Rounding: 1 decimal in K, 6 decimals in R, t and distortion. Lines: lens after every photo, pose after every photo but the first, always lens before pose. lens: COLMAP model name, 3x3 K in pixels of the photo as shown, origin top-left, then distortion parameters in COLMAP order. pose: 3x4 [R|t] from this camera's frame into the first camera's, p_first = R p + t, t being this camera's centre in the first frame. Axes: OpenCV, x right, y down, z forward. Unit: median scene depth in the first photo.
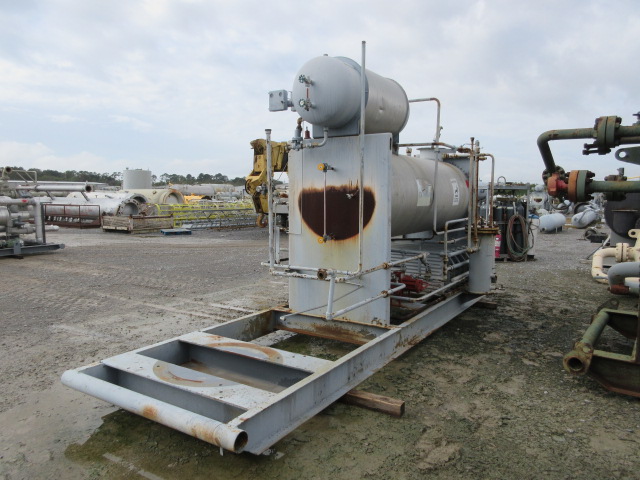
lens RADIAL K [[476.9, 0, 318.0], [0, 476.9, 241.8], [0, 0, 1]] dist [0.010479, -0.000036]
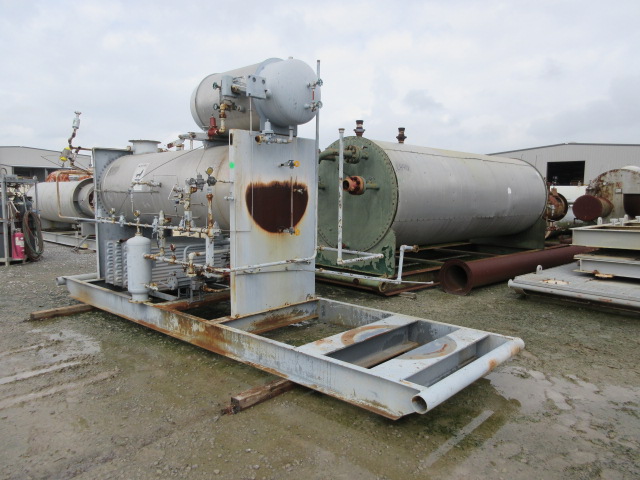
lens RADIAL K [[476.9, 0, 318.1], [0, 476.9, 259.2], [0, 0, 1]] dist [0.010479, -0.000036]
pose [[0.157219, -0.137803, 0.977902, -1.010520], [0.088384, 0.988206, 0.125045, -0.072430], [-0.983601, 0.066771, 0.167544, 0.759796]]
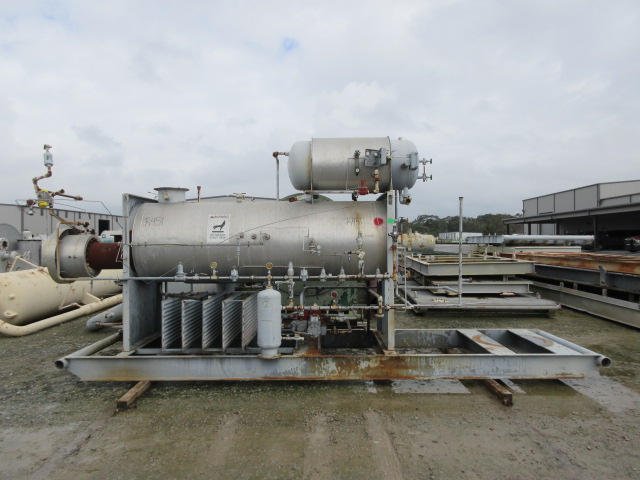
lens RADIAL K [[476.9, 0, 318.2], [0, 476.9, 237.4], [0, 0, 1]] dist [0.010479, -0.000036]
pose [[-0.543070, 0.002358, 0.839684, -0.968177], [0.082628, 0.995293, 0.050645, -0.193576], [-0.835612, 0.096885, -0.540709, 1.889449]]
